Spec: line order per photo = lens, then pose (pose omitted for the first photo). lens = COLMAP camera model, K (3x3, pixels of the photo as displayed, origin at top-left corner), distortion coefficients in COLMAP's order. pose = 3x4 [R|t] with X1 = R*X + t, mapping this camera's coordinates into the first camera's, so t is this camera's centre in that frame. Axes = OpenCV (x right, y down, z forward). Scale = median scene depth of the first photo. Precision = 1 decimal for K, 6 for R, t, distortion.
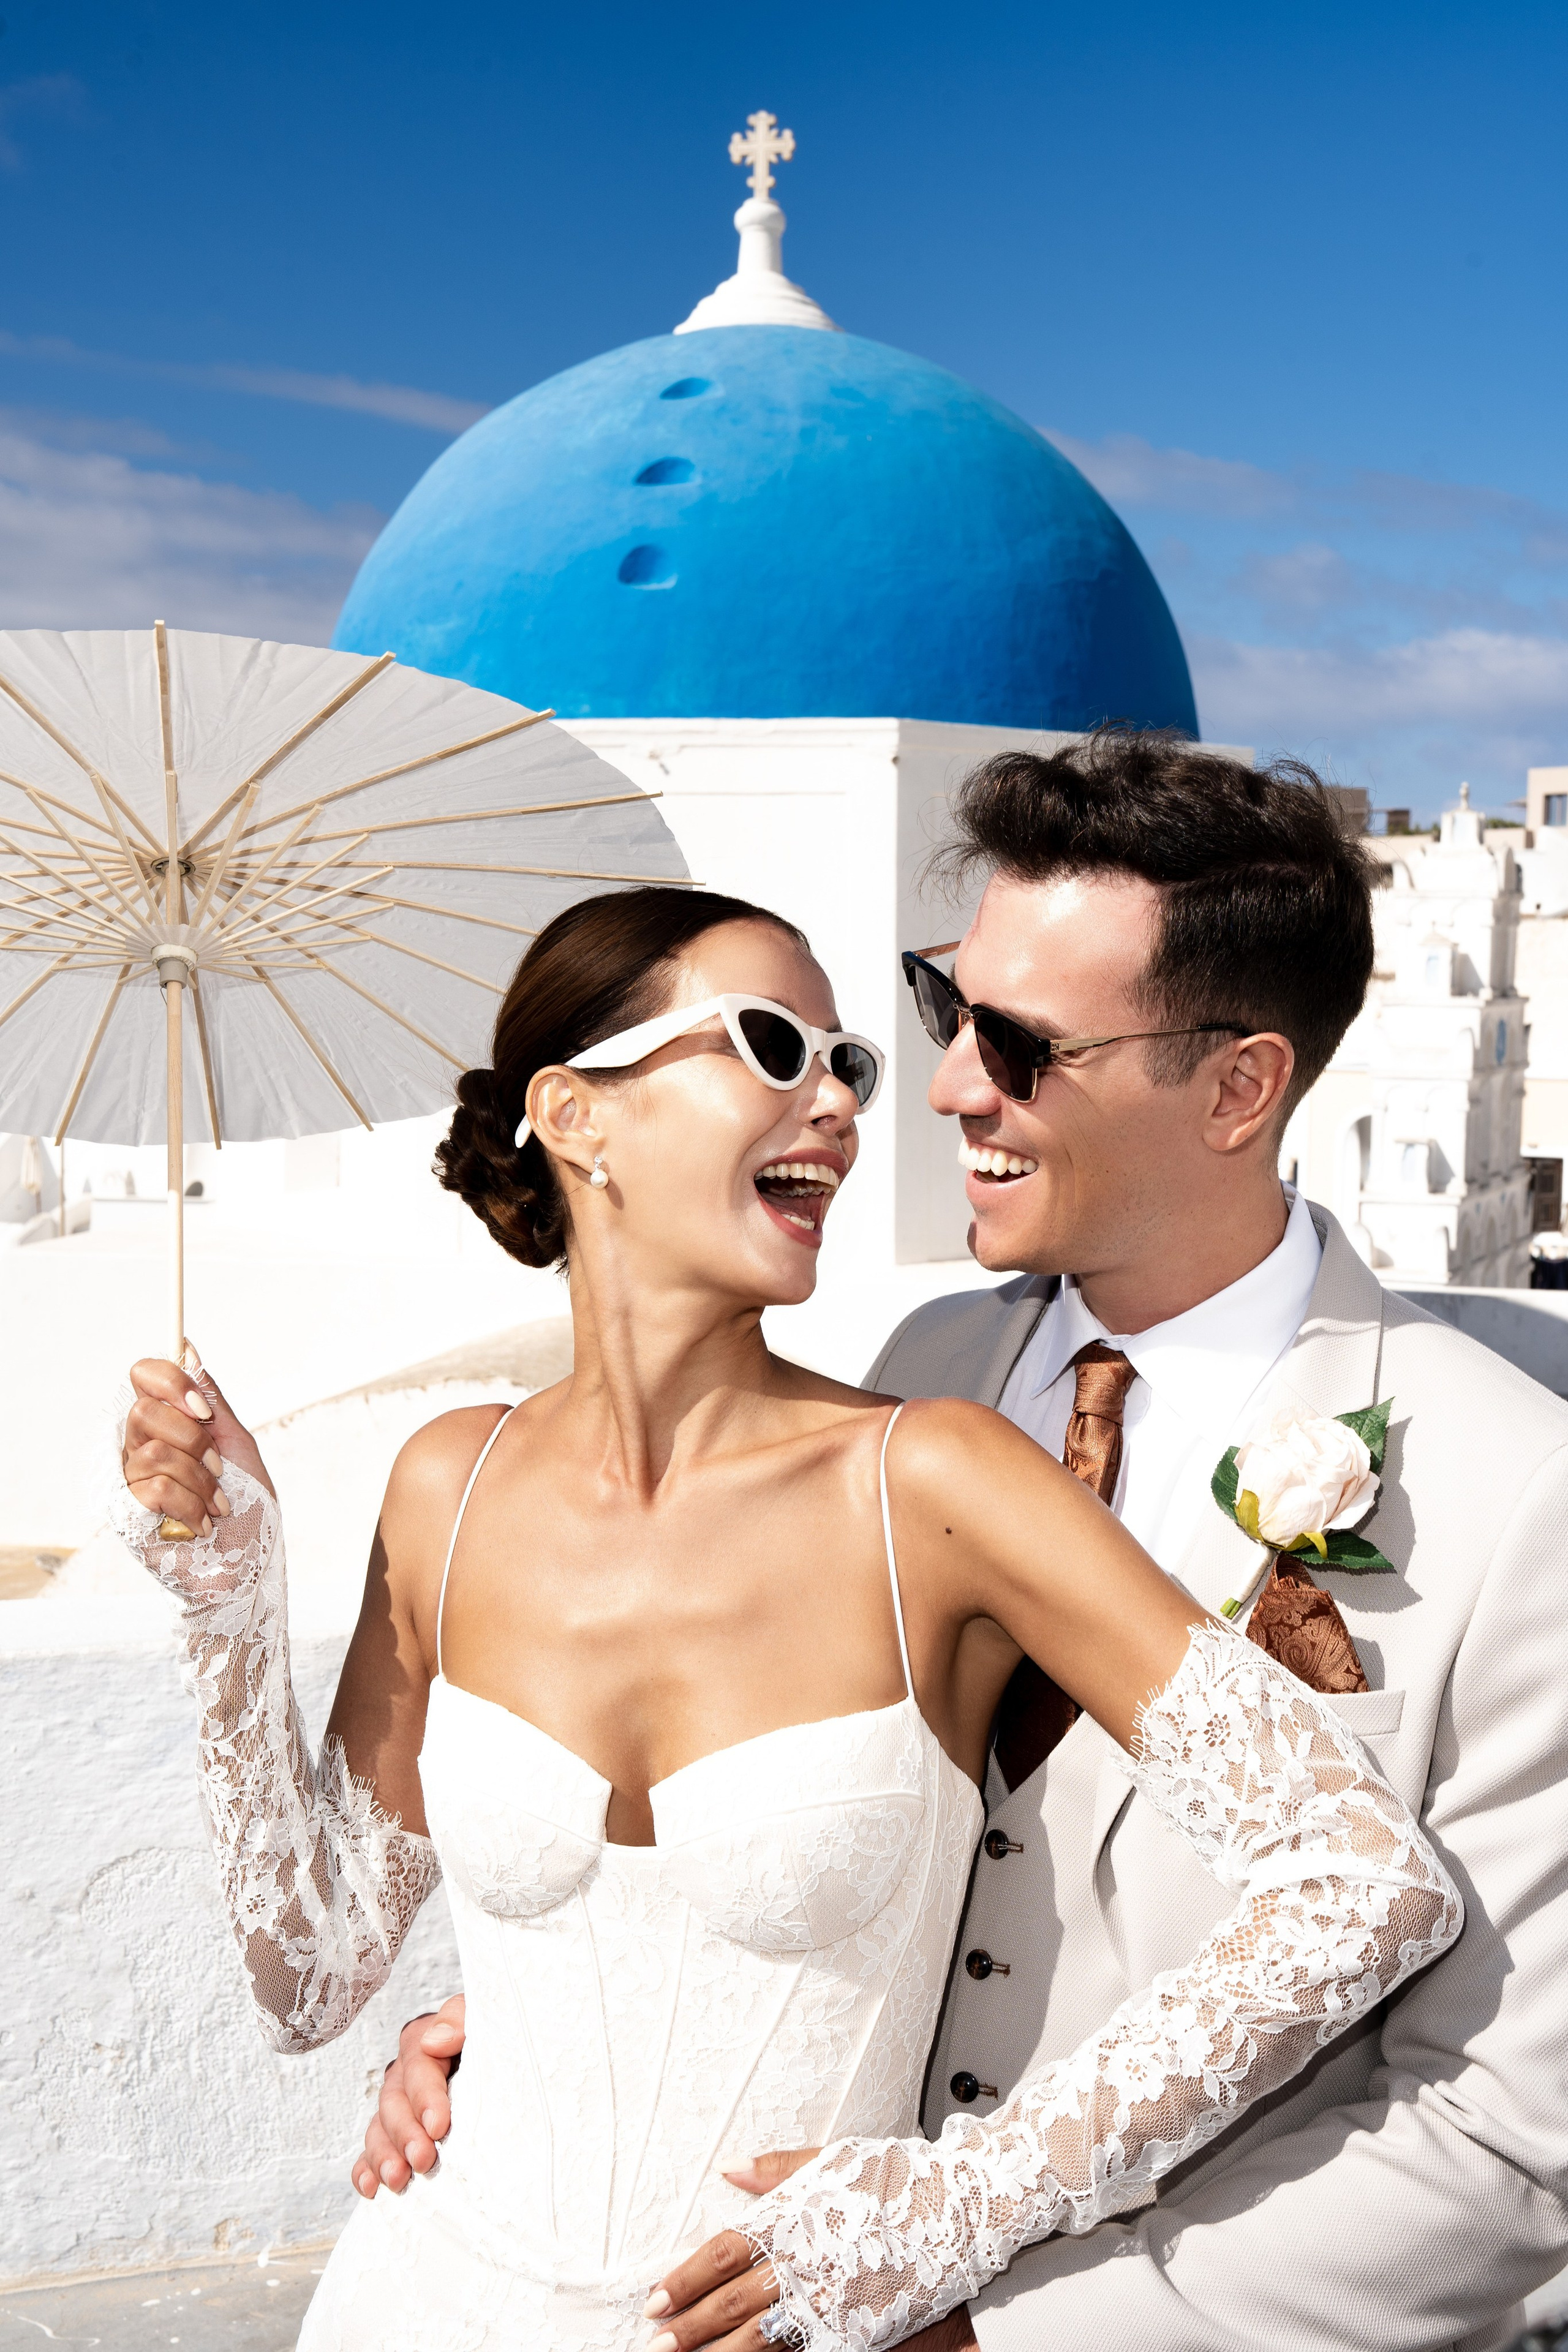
lens RADIAL K [[2623.6, 0, 787.3], [0, 2623.6, 1181.2], [0, 0, 1]] dist [0.076116, 0.000000]
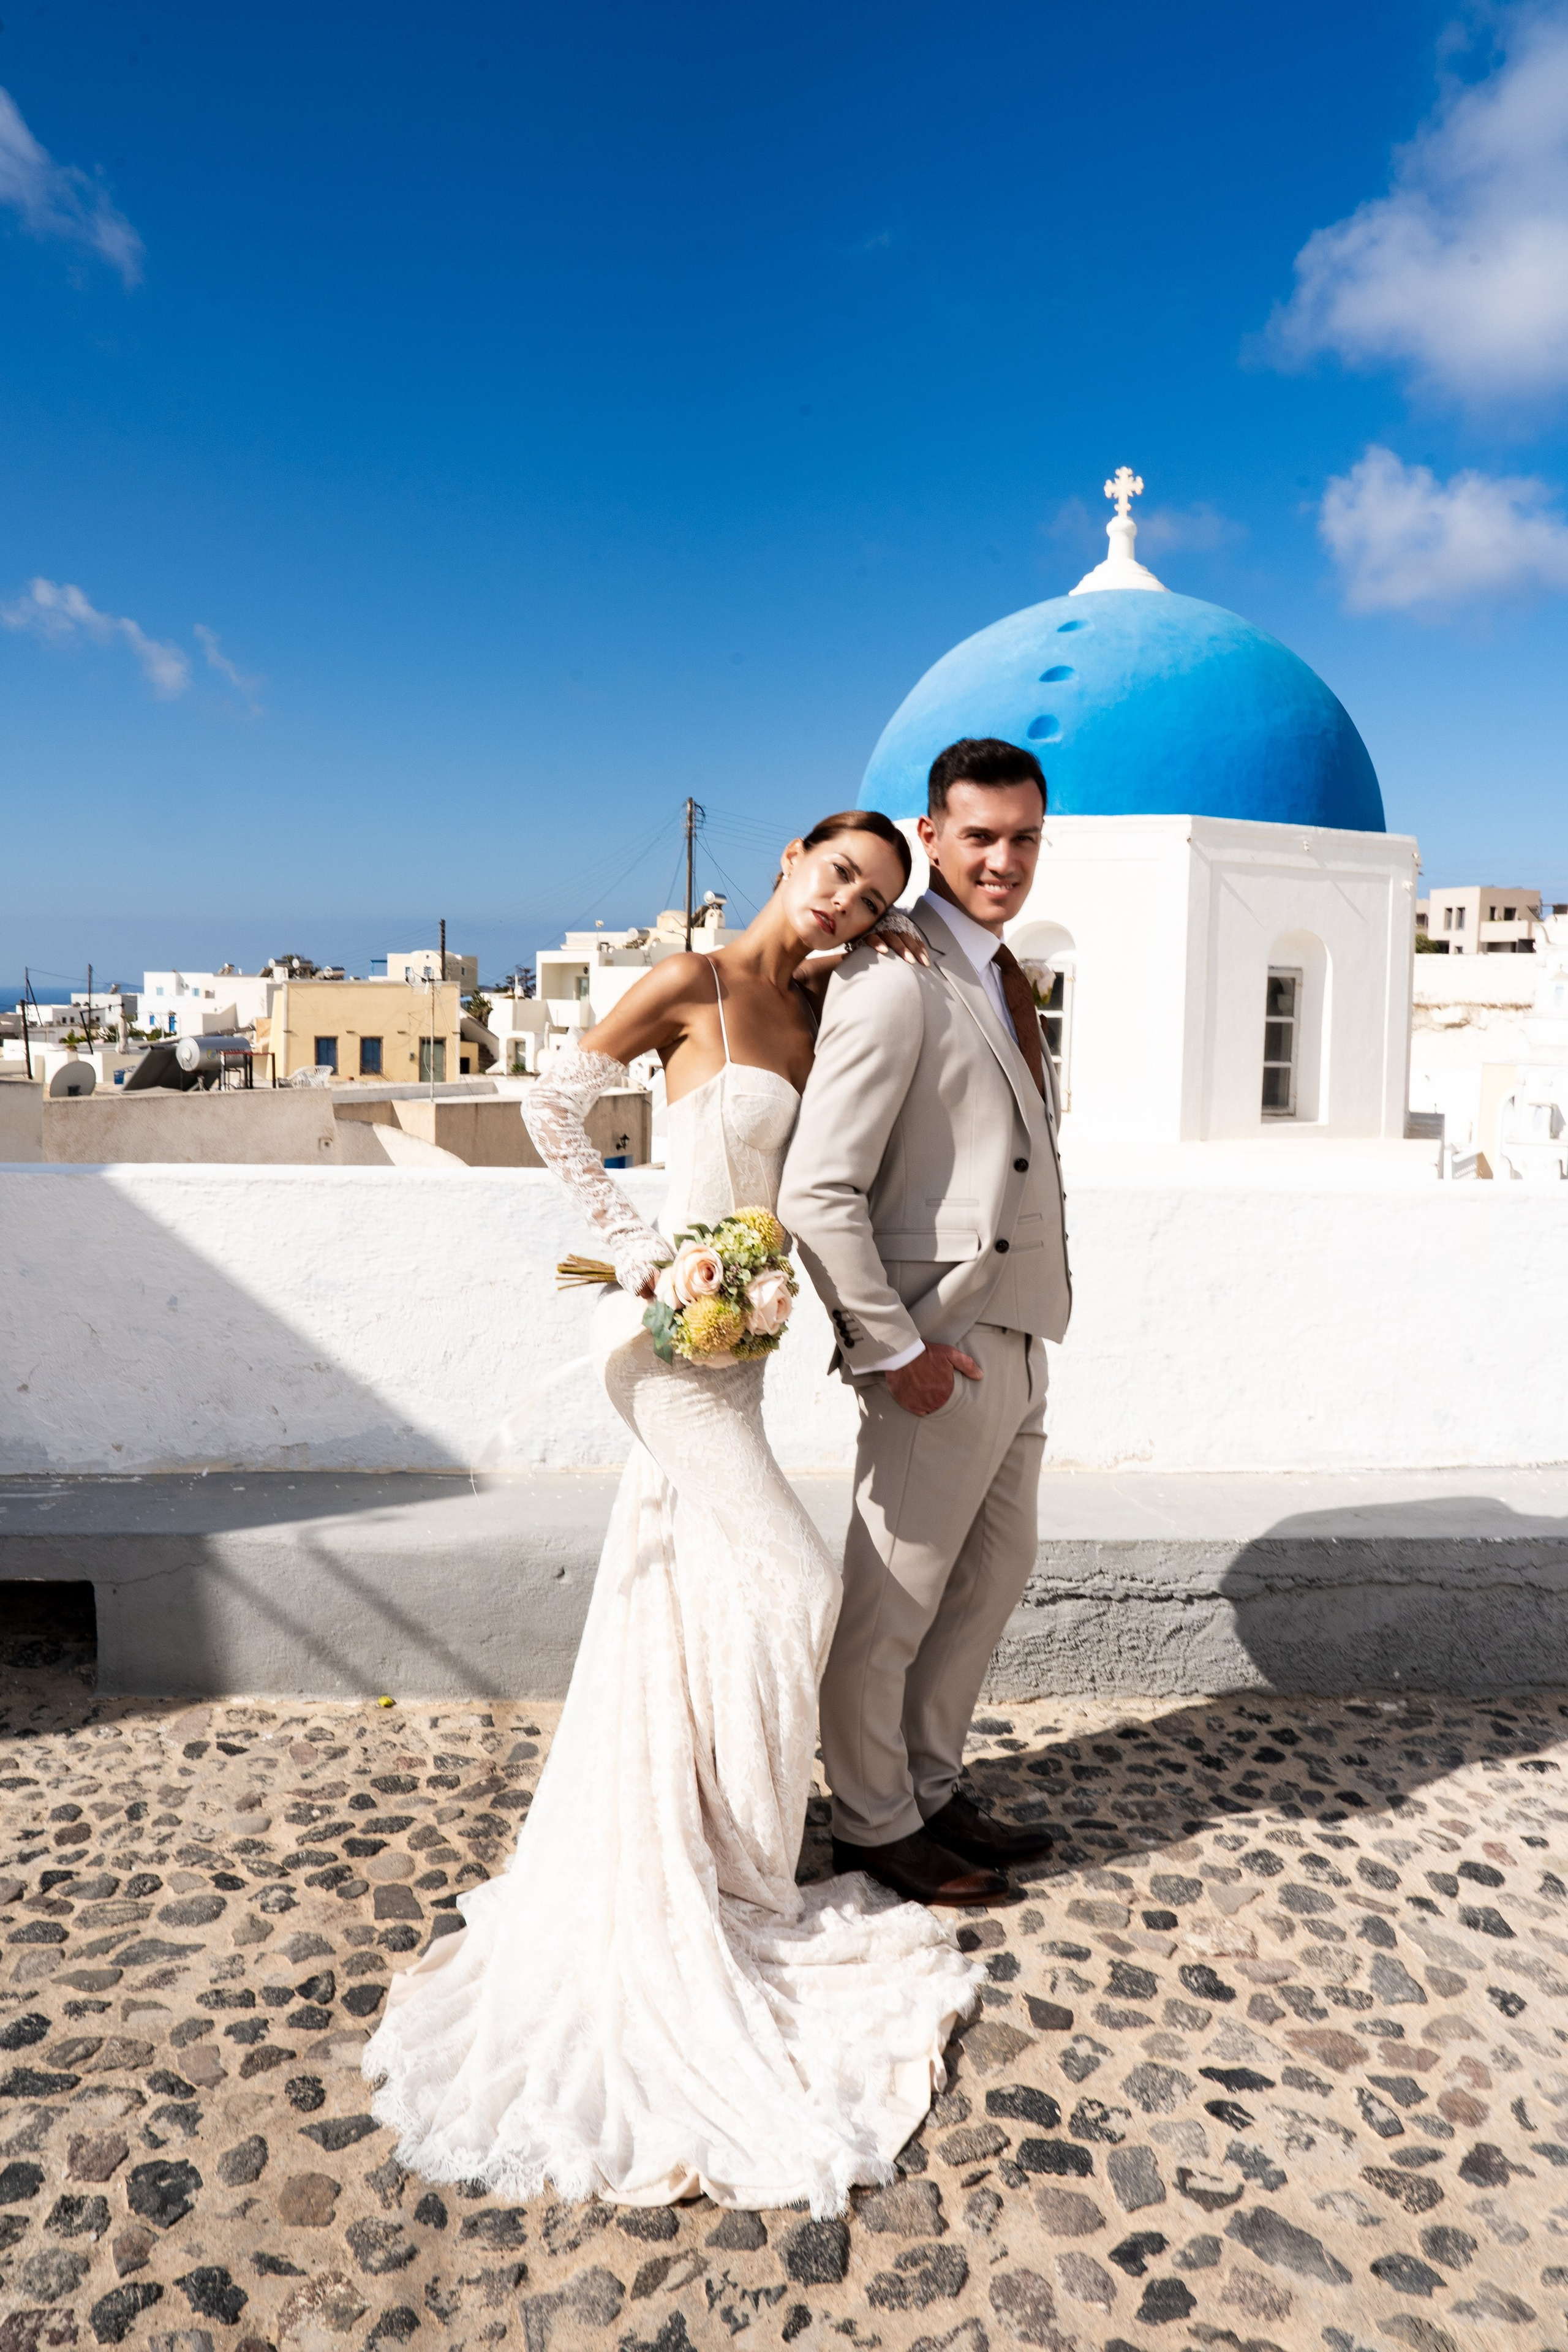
lens RADIAL K [[1636.4, 0, 774.6], [0, 1636.4, 1183.1], [0, 0, 1]] dist [-0.115139, 0.087058]
pose [[0.973555, 0.037551, -0.225348, 0.021613], [-0.030572, 0.998941, 0.034384, 0.027365], [0.226400, -0.026585, 0.973672, -0.060580]]
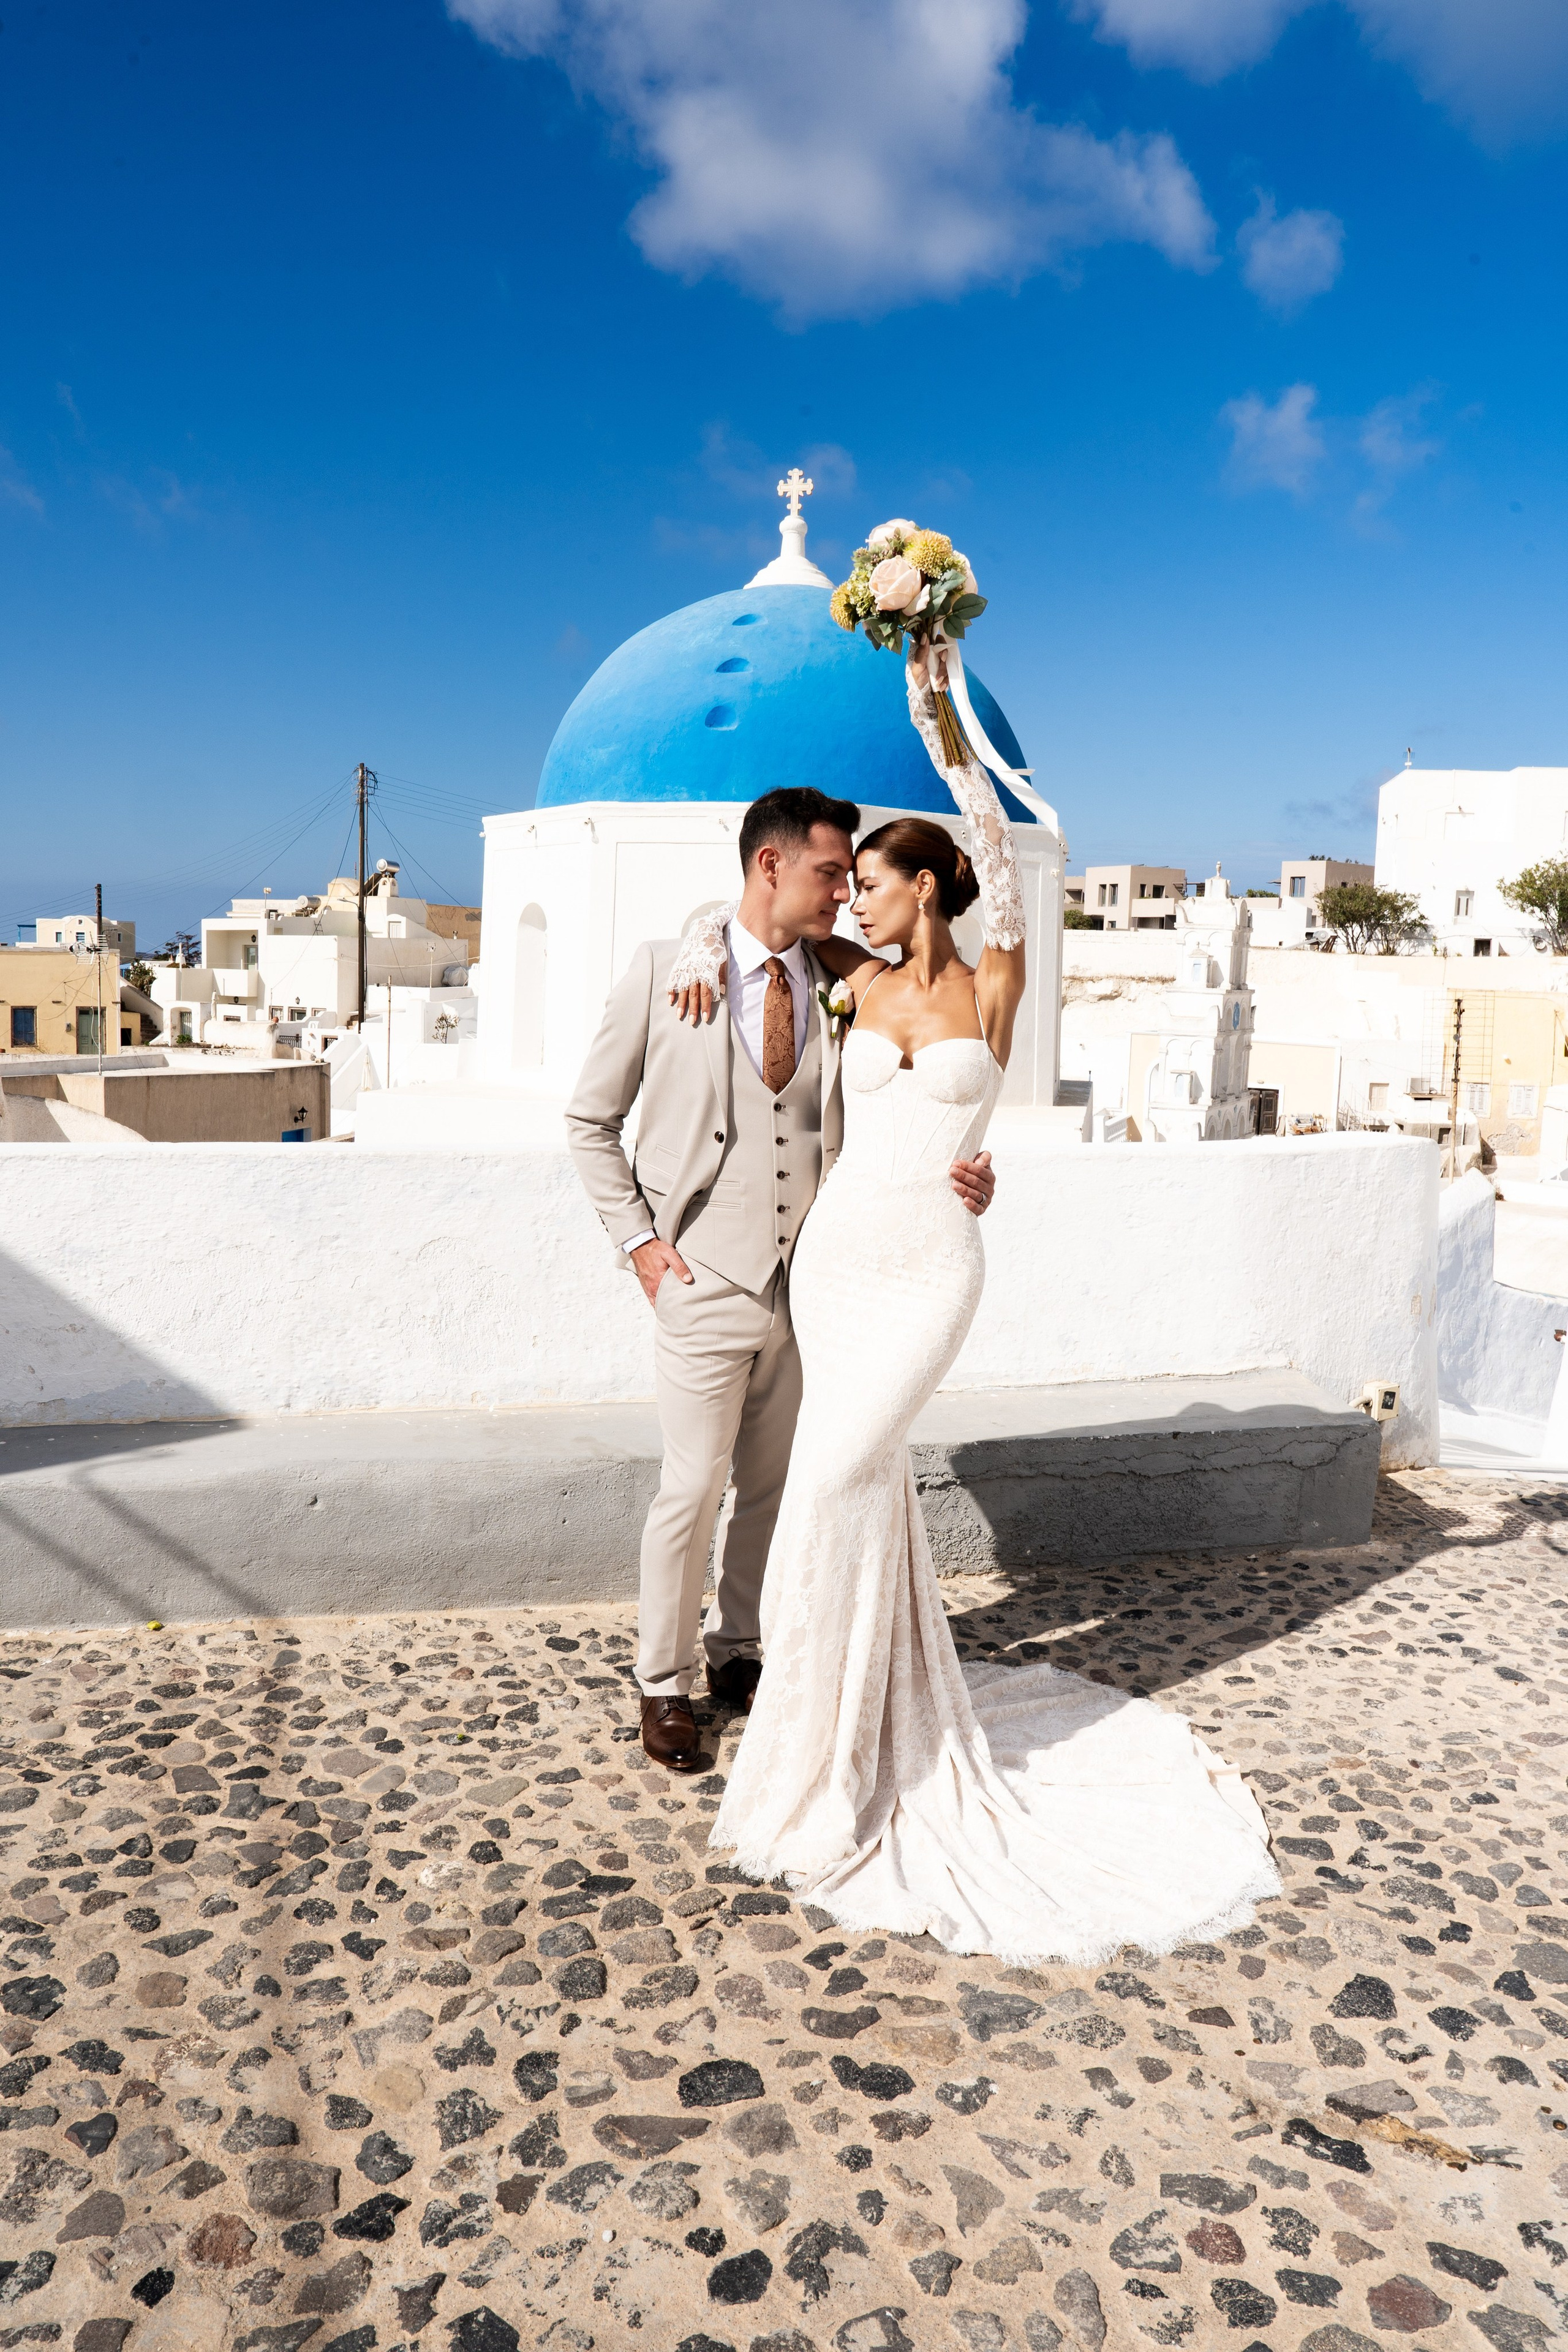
lens RADIAL K [[1636.4, 0, 787.6], [0, 1636.4, 1183.8], [0, 0, 1]] dist [-0.115139, 0.087058]
pose [[0.999424, 0.025383, -0.022547, 0.022603], [-0.024284, 0.998565, 0.047727, 0.026619], [0.023726, -0.047152, 0.998606, -0.103079]]
